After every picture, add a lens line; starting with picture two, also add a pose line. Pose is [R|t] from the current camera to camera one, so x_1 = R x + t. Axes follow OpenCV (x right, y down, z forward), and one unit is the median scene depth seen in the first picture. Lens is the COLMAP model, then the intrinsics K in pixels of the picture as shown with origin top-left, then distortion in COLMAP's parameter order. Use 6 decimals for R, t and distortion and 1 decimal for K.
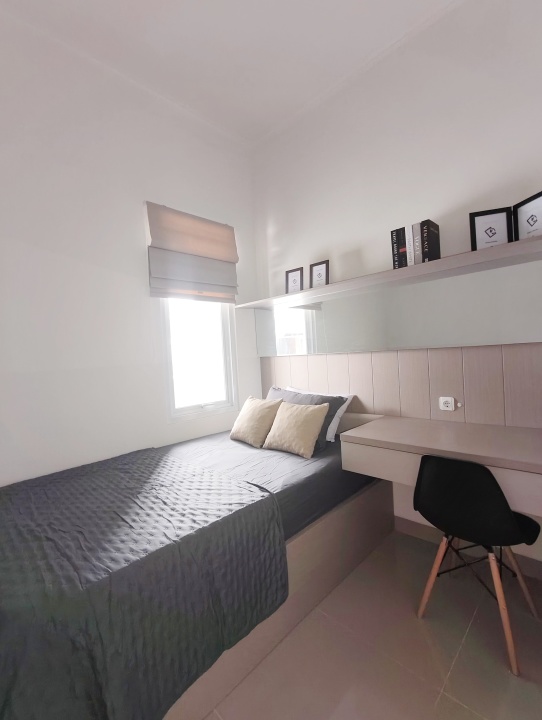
lens RADIAL K [[318.2, 0, 271.0], [0, 318.2, 360.0], [0, 0, 1]] dist [-0.030164, 0.000555]
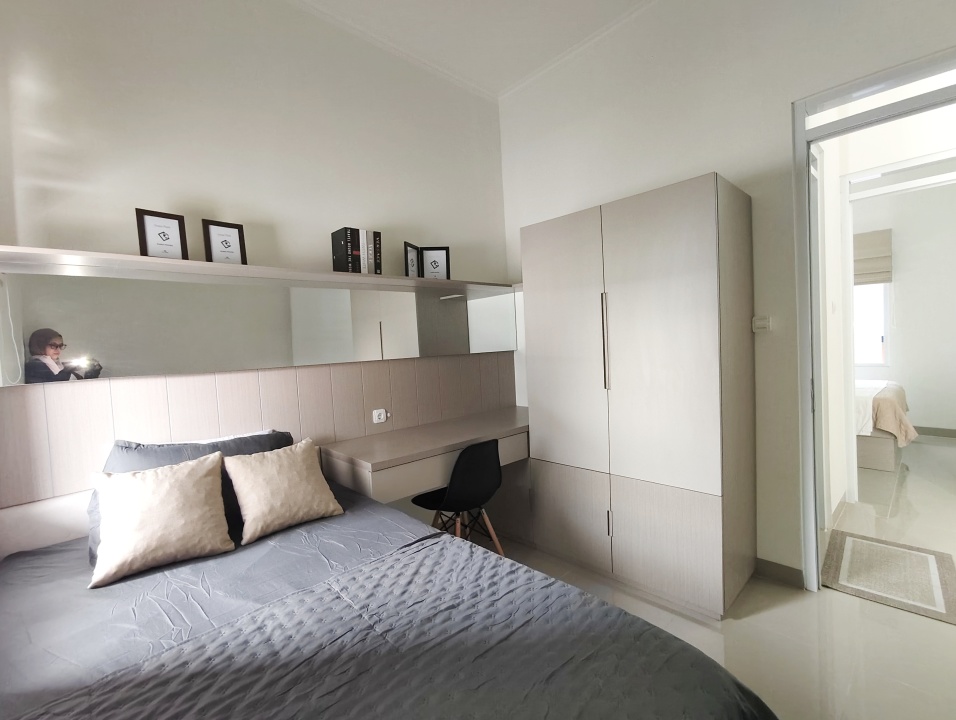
lens RADIAL K [[422.9, 0, 478.0], [0, 422.9, 360.0], [0, 0, 1]] dist [-0.048540, -0.000034]
pose [[0.040178, 0.019352, 0.999005, -0.772317], [0.066066, 0.997573, -0.021981, 0.011156], [-0.997006, 0.066883, 0.038802, 0.617198]]
